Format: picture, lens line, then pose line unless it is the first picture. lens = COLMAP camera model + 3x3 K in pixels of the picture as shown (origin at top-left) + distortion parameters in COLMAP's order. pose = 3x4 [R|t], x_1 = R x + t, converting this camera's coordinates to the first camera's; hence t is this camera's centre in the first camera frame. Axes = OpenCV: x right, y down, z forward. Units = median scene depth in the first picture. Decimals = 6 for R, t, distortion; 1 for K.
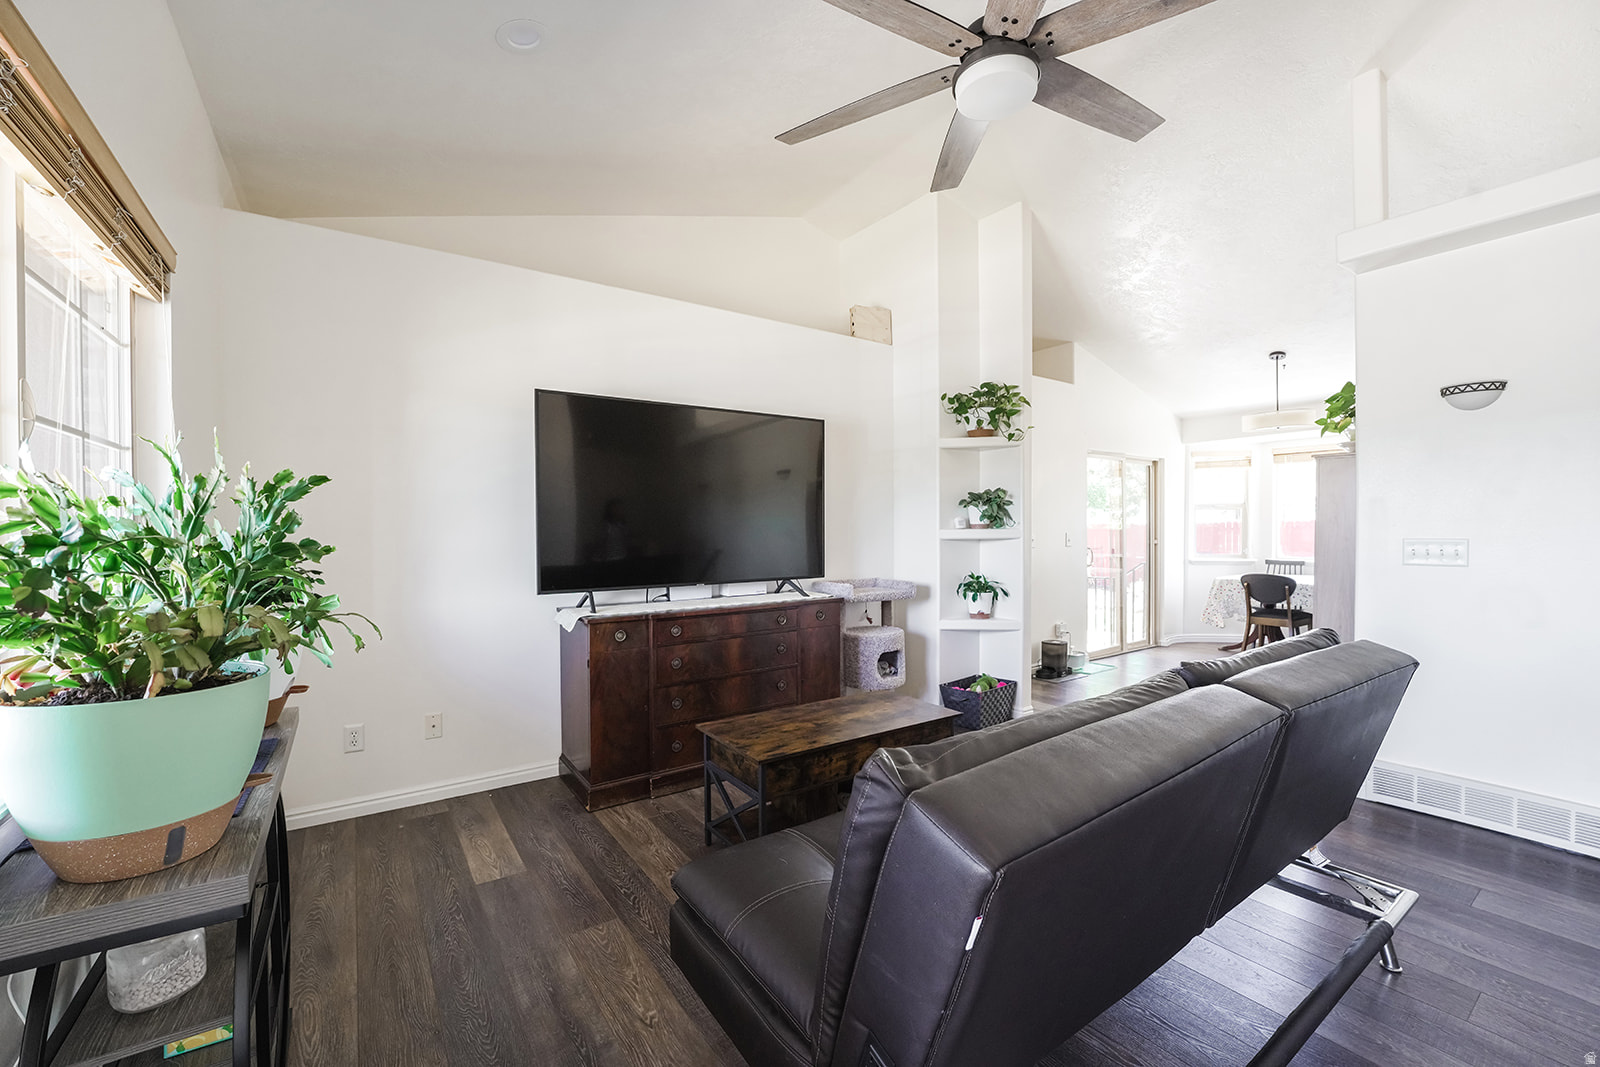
lens RADIAL K [[653.2, 0, 796.1], [0, 653.2, 539.3], [0, 0, 1]] dist [-0.030240, 0.004185]
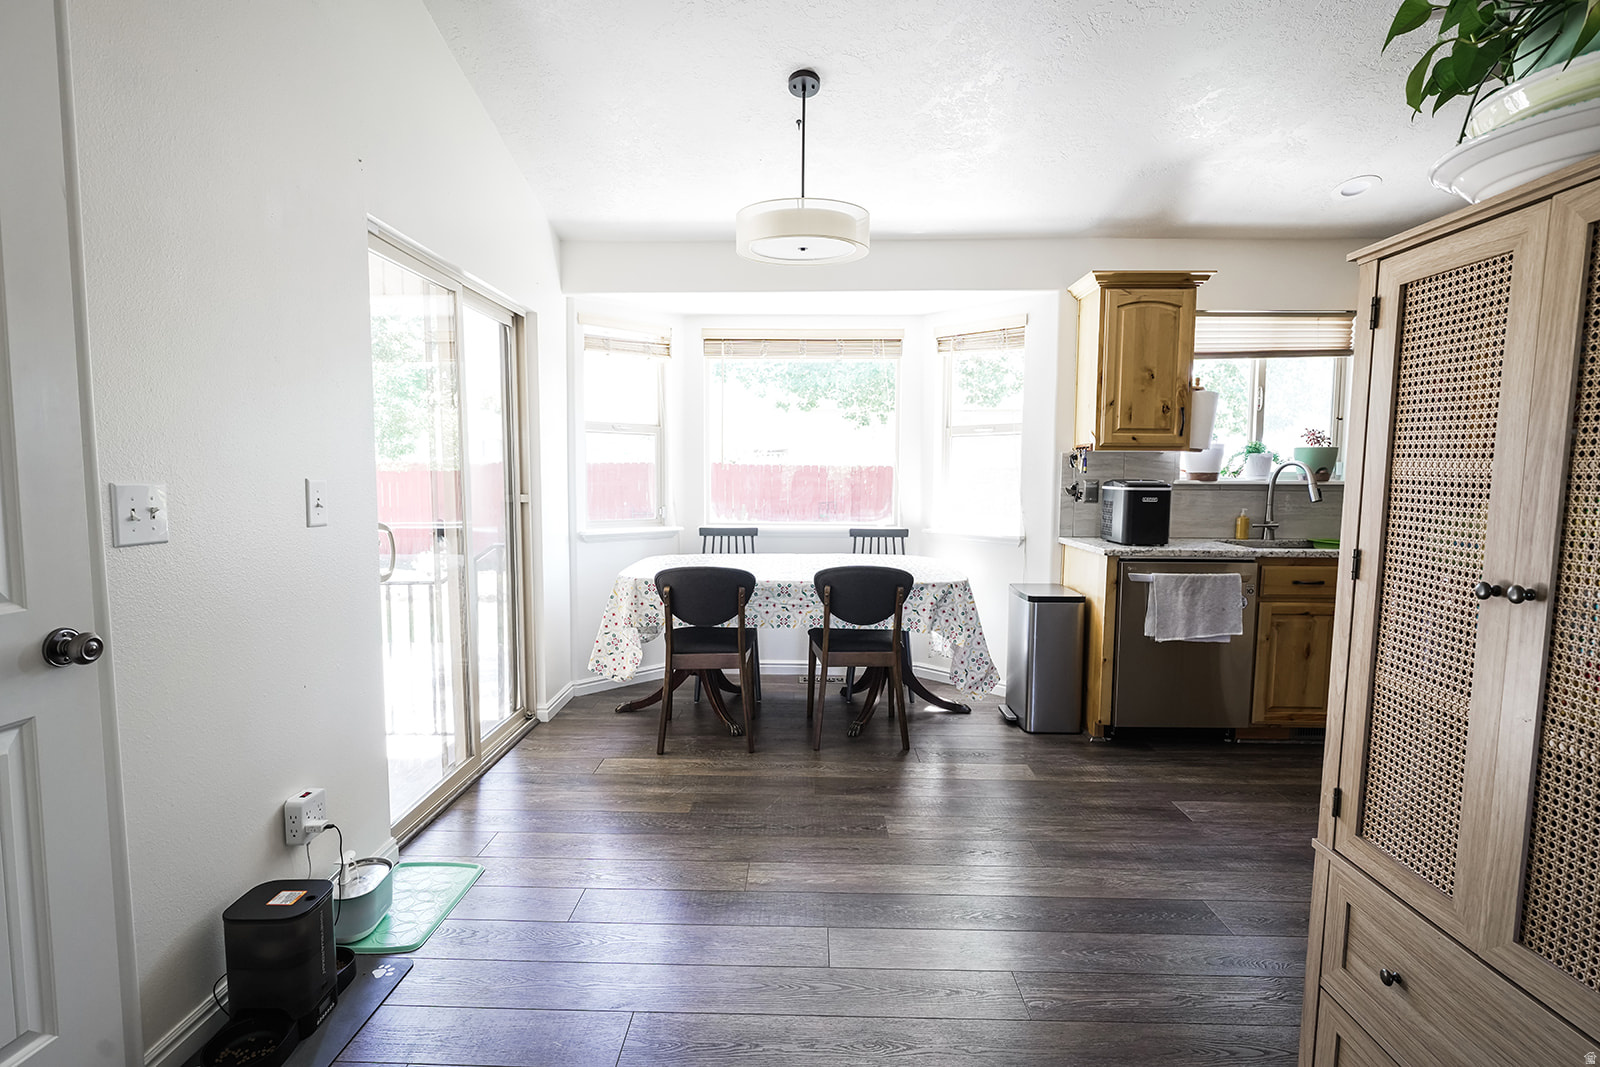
lens RADIAL K [[806.0, 0, 782.5], [0, 806.0, 540.8], [0, 0, 1]] dist [-0.005412, 0.000945]
pose [[0.599892, -0.059151, 0.797891, 0.214598], [0.002515, 0.997398, 0.072050, -0.006767], [-0.800077, -0.041216, 0.598480, 0.518505]]
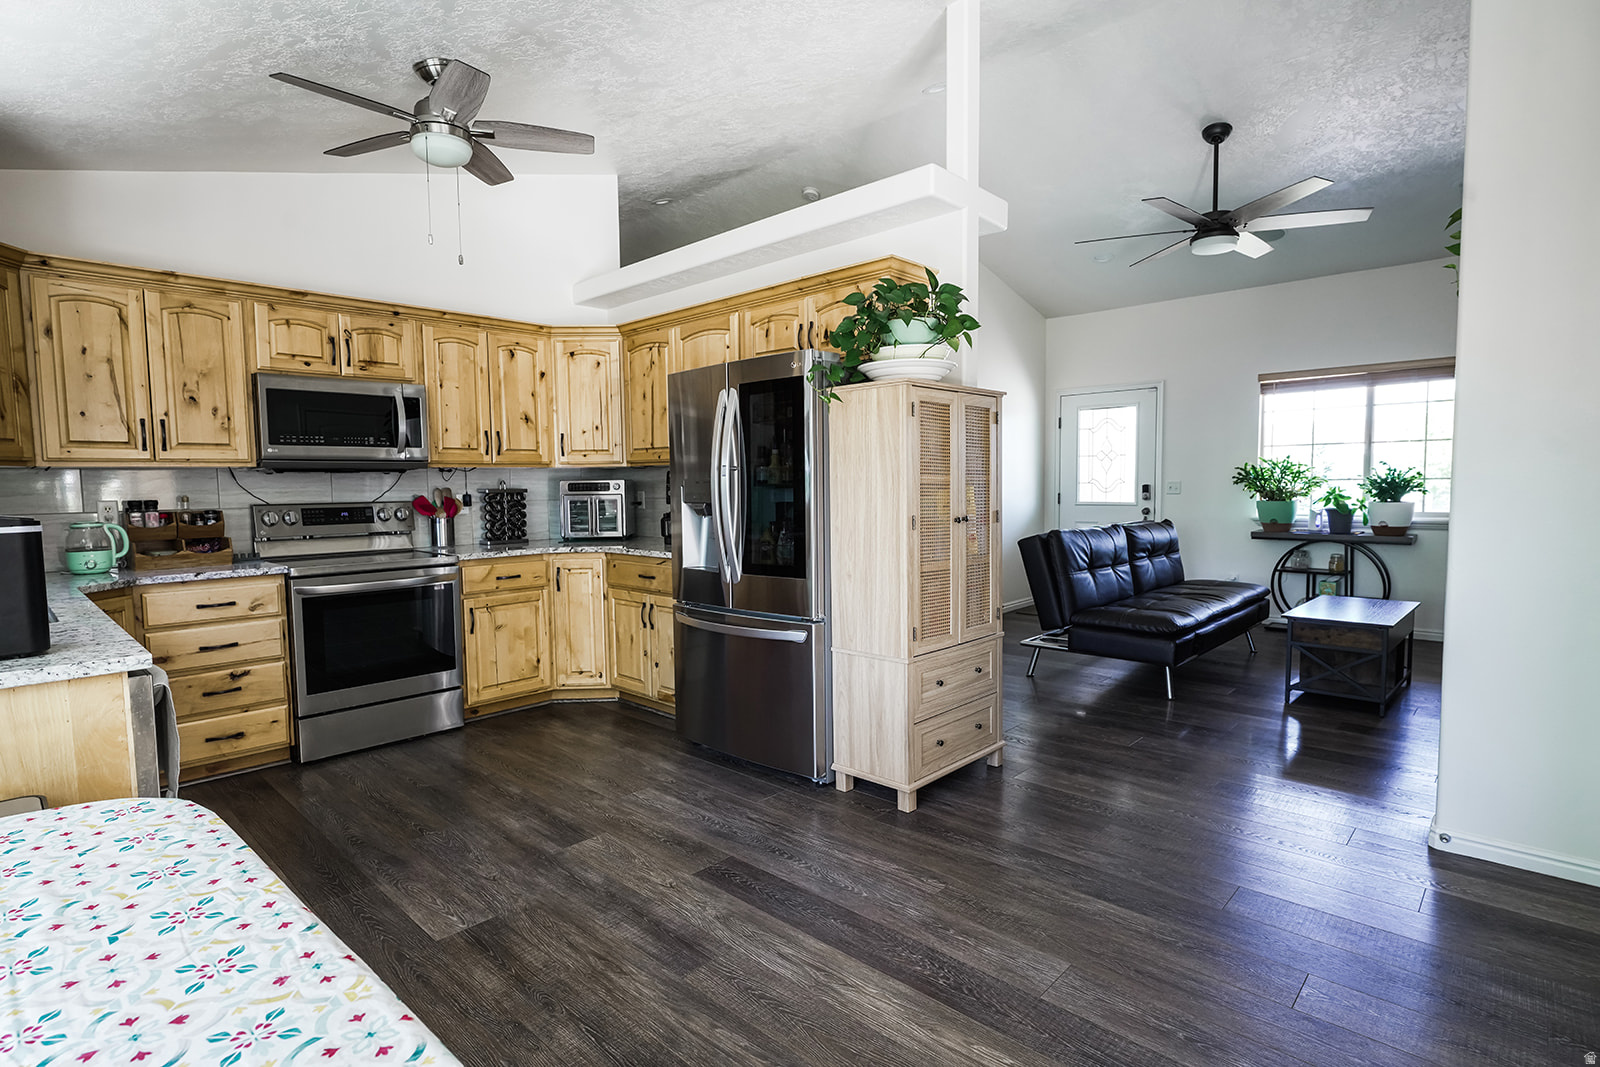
lens RADIAL K [[806.0, 0, 781.7], [0, 806.0, 538.5], [0, 0, 1]] dist [-0.005412, 0.000945]
pose [[-0.980021, 0.033558, -0.196040, 0.614903], [0.016819, 0.996116, 0.086430, -0.016527], [0.198179, 0.081406, -0.976779, 0.937648]]
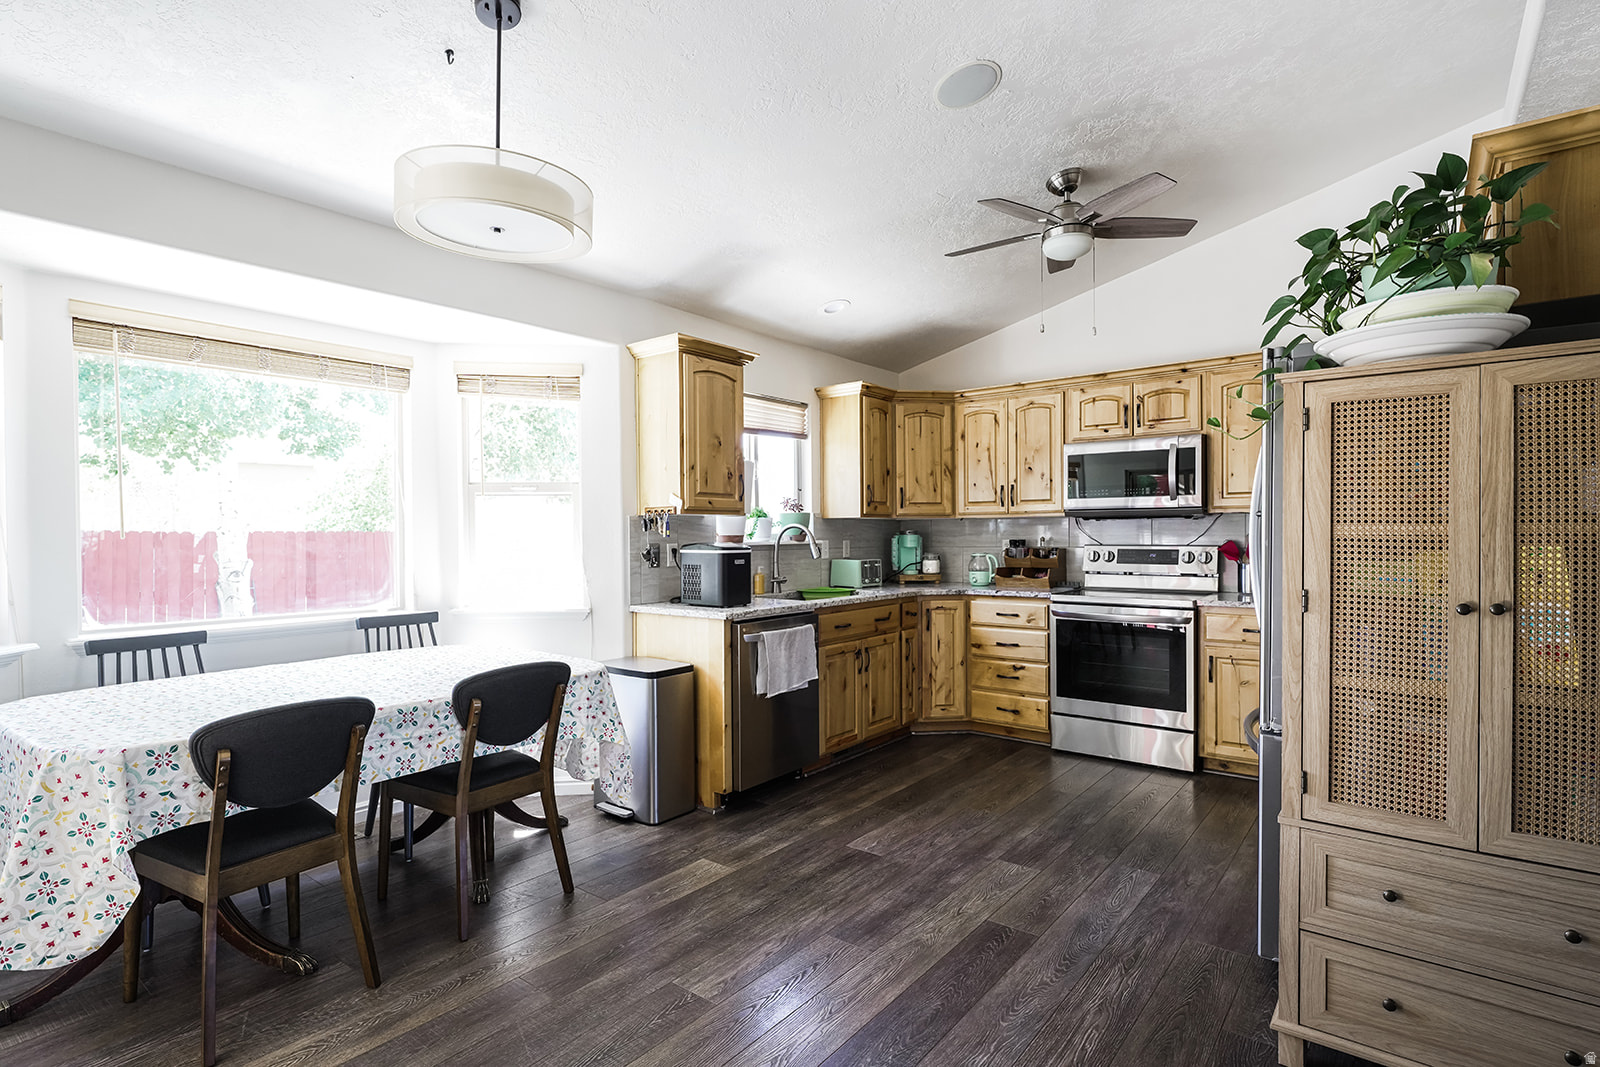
lens RADIAL K [[806.0, 0, 797.5], [0, 806.0, 539.5], [0, 0, 1]] dist [-0.005412, 0.000945]
pose [[-0.286185, 0.001294, 0.958174, 0.247708], [0.022913, 0.999722, 0.005493, -0.012300], [-0.957900, 0.023527, -0.286135, 0.765293]]
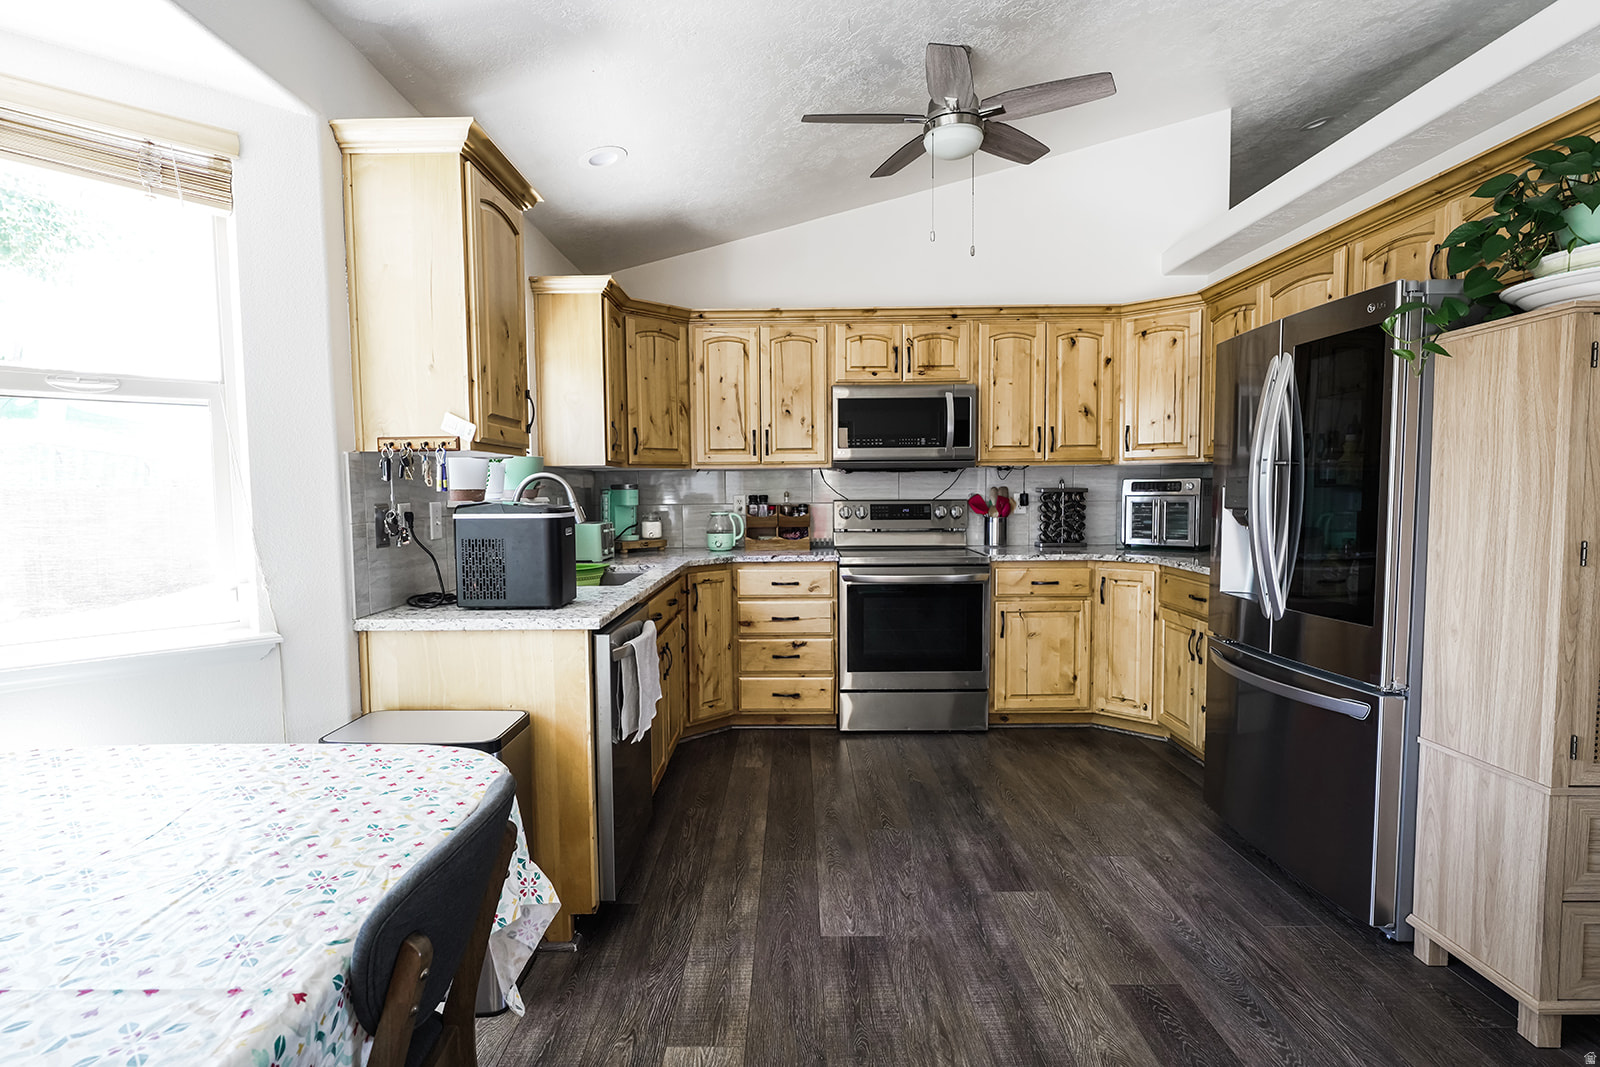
lens RADIAL K [[806.0, 0, 789.4], [0, 806.0, 541.9], [0, 0, 1]] dist [-0.005412, 0.000945]
pose [[-0.818254, -0.024898, 0.574318, 0.519467], [0.022355, 0.996928, 0.075069, -0.013848], [-0.574422, 0.074264, -0.815183, 0.869013]]
